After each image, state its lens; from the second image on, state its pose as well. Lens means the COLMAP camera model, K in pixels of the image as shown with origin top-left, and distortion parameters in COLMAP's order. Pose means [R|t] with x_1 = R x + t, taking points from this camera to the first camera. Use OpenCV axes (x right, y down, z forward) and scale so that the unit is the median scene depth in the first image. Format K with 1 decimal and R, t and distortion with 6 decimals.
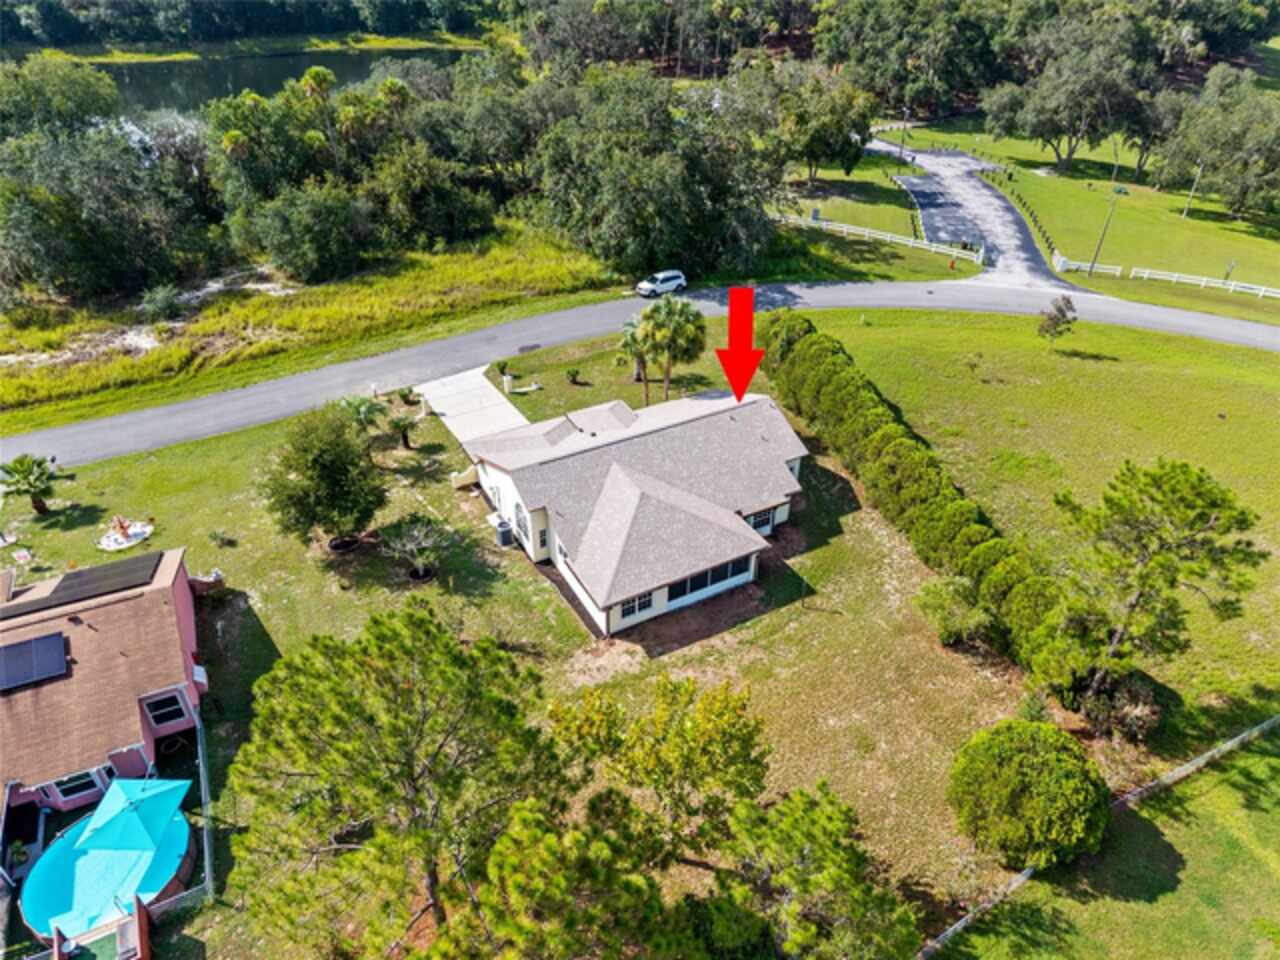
lens RADIAL K [[856.6, 0, 642.7], [0, 856.6, 477.4], [0, 0, 1]] dist [0.025747, -0.023517]
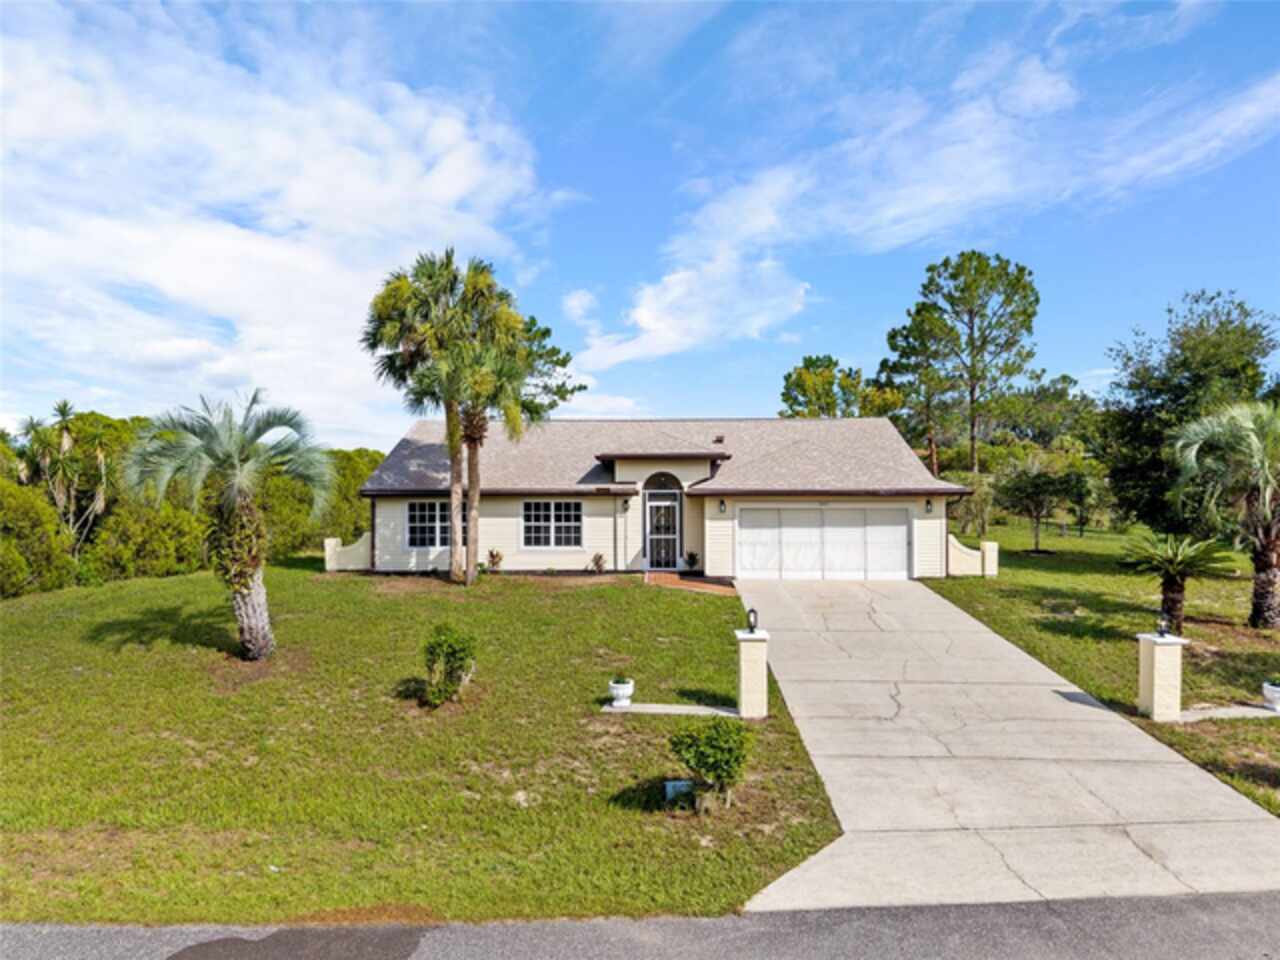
lens RADIAL K [[856.6, 0, 642.7], [0, 856.6, 477.4], [0, 0, 1]] dist [0.025747, -0.023517]
pose [[-0.857423, 0.000345, 0.514613, -0.330897], [0.291255, 0.824752, 0.484722, -0.351353], [-0.424261, 0.565495, -0.707261, 1.544240]]
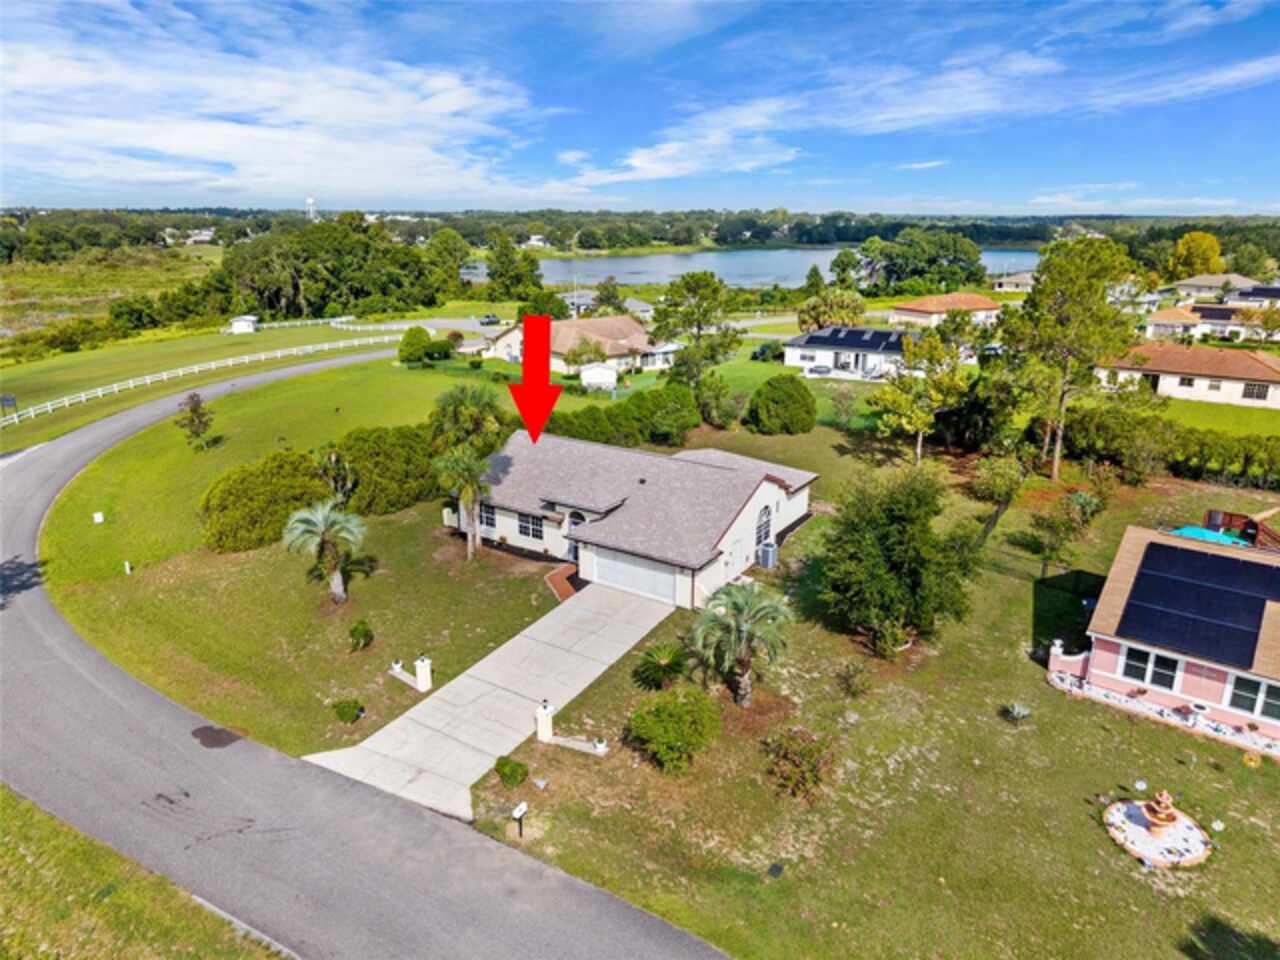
lens RADIAL K [[856.6, 0, 642.7], [0, 856.6, 477.4], [0, 0, 1]] dist [0.025747, -0.023517]
pose [[-0.460062, -0.269515, 0.845993, -0.891535], [0.498225, 0.710307, 0.497229, -0.550211], [-0.734925, 0.650251, -0.192507, 1.256140]]
